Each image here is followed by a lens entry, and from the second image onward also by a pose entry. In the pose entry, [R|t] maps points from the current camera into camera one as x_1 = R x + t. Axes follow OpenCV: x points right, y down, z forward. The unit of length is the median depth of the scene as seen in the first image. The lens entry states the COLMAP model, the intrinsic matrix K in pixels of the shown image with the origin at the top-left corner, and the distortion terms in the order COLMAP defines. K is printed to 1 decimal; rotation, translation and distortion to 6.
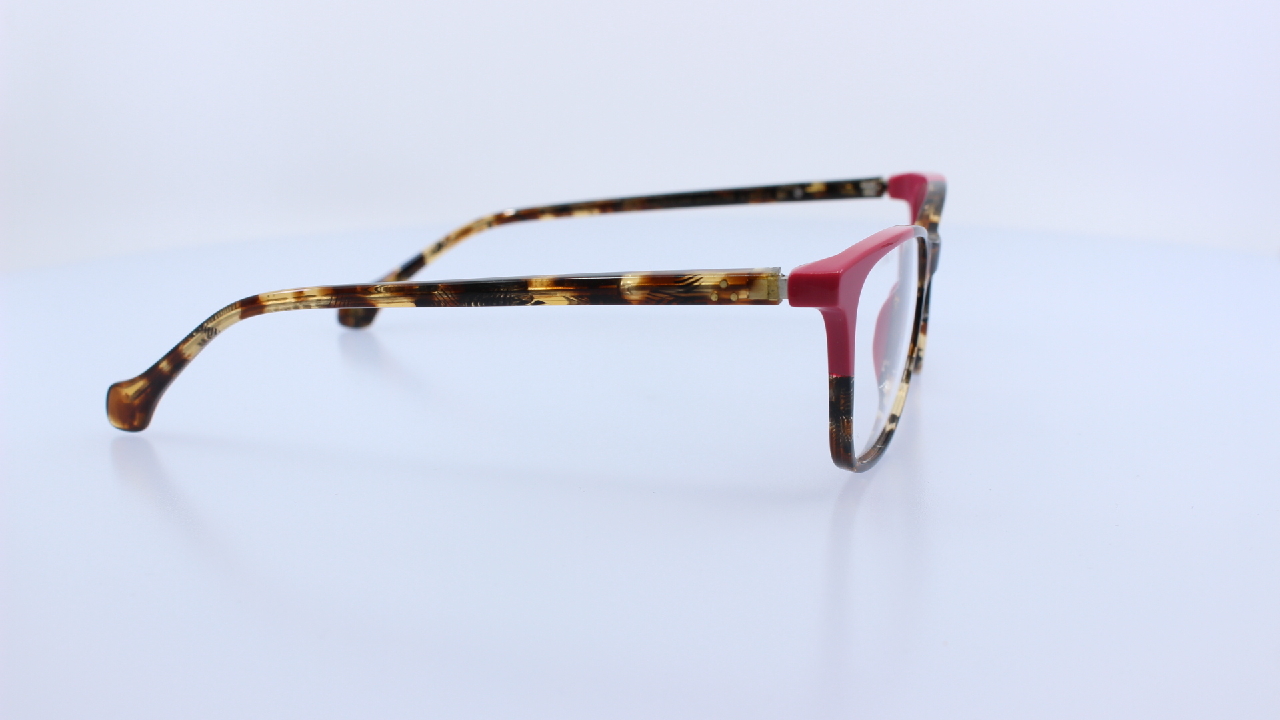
lens RADIAL K [[1417.6, 0, 640.0], [0, 1417.6, 360.0], [0, 0, 1]] dist [-0.090280, 0.001769]
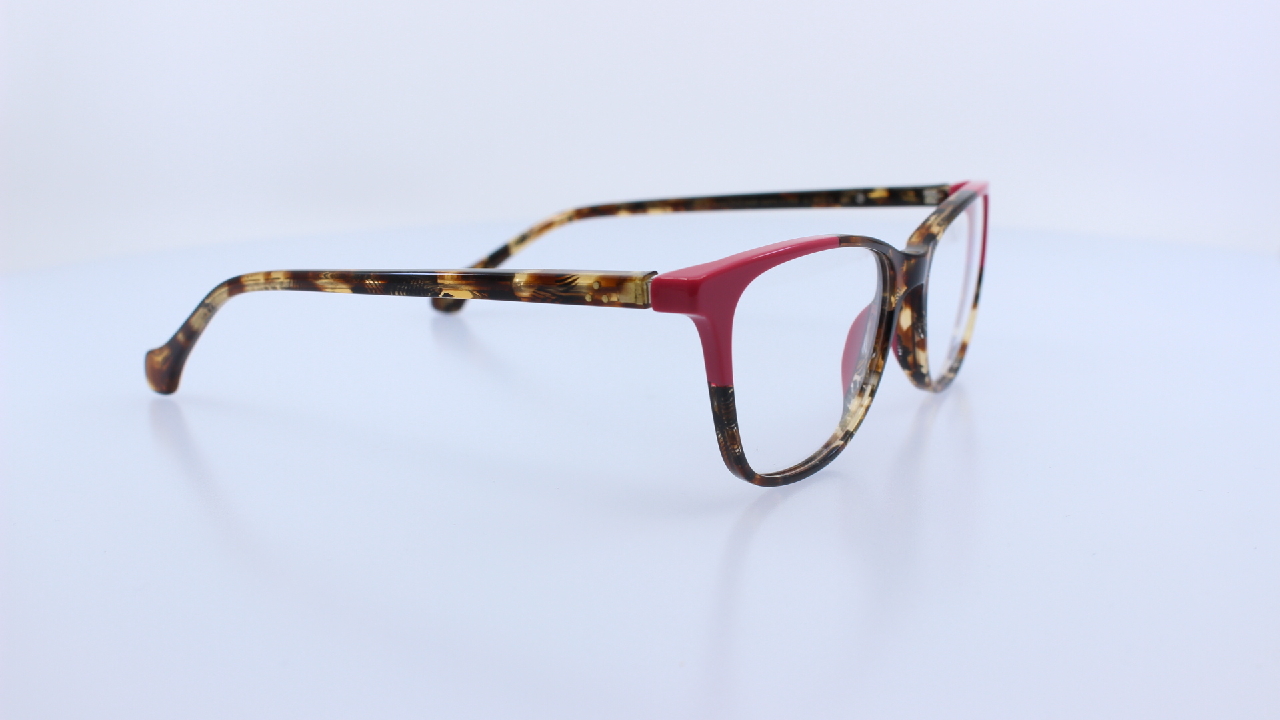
lens RADIAL K [[1417.6, 0, 640.0], [0, 1417.6, 360.0], [0, 0, 1]] dist [-0.090280, 0.001769]
pose [[0.967497, 0.062335, -0.245078, 0.289964], [-0.061633, 0.998043, 0.010538, -0.011698], [0.245256, 0.004910, 0.969446, 0.035162]]
